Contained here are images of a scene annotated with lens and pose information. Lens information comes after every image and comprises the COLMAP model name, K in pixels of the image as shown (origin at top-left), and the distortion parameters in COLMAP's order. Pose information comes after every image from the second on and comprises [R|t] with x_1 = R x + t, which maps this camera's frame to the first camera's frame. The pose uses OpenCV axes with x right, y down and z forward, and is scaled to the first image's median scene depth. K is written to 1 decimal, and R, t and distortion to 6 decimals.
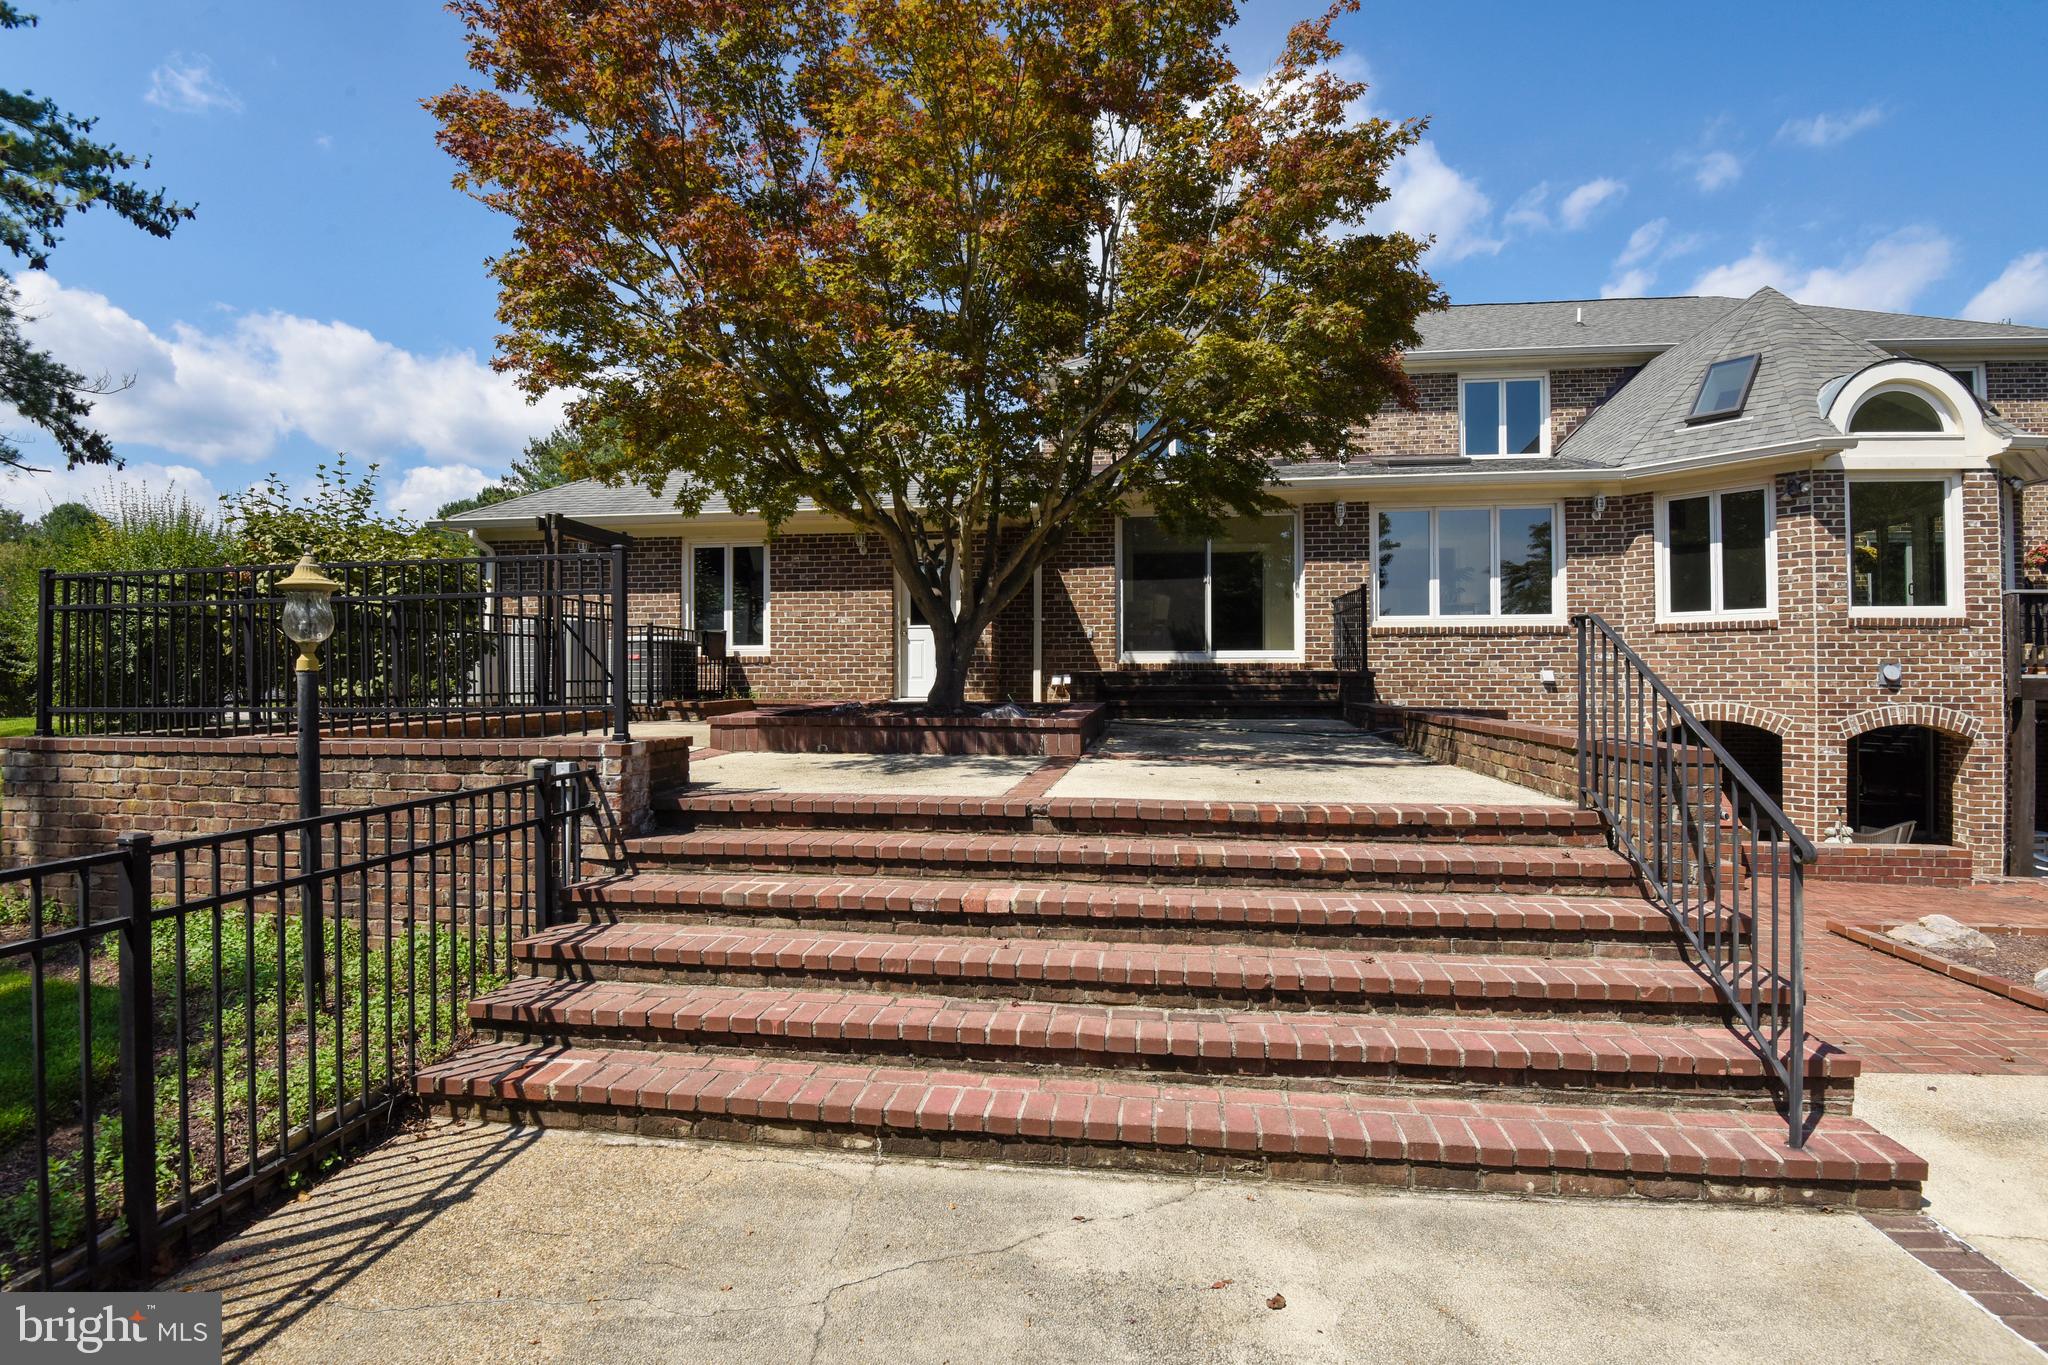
lens RADIAL K [[940.0, 0, 1013.8], [0, 940.0, 678.7], [0, 0, 1]] dist [-0.047875, -0.005823]
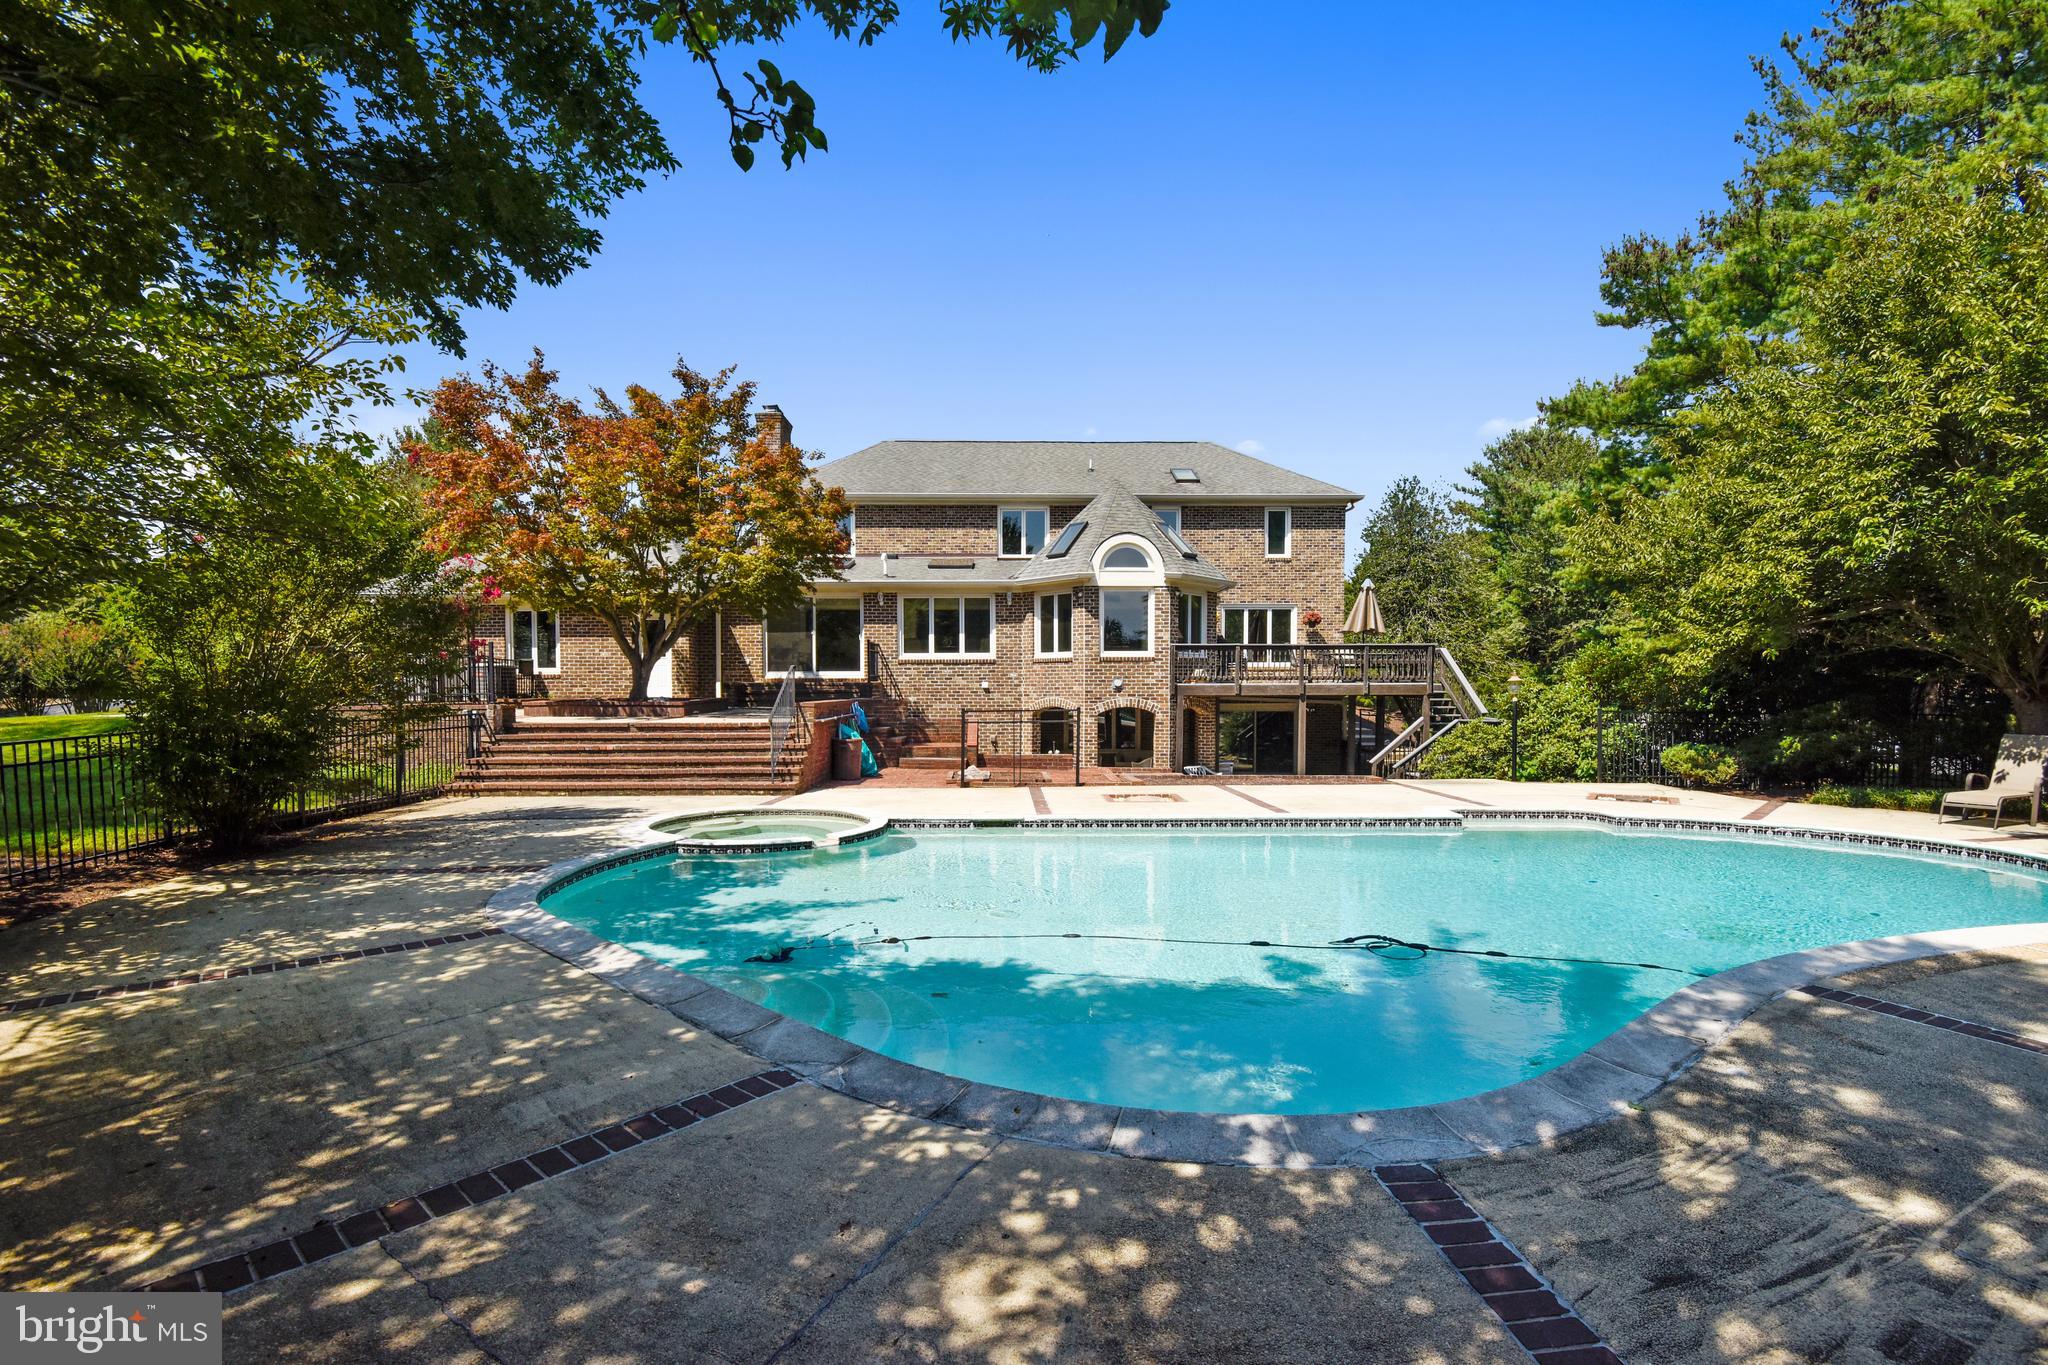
lens RADIAL K [[940.0, 0, 1036.5], [0, 940.0, 696.1], [0, 0, 1]] dist [-0.047875, -0.005823]
pose [[0.981520, -0.002796, 0.191339, 0.322574], [0.002041, 0.999989, 0.004145, 0.013006], [-0.191348, -0.003678, 0.981515, -0.998348]]
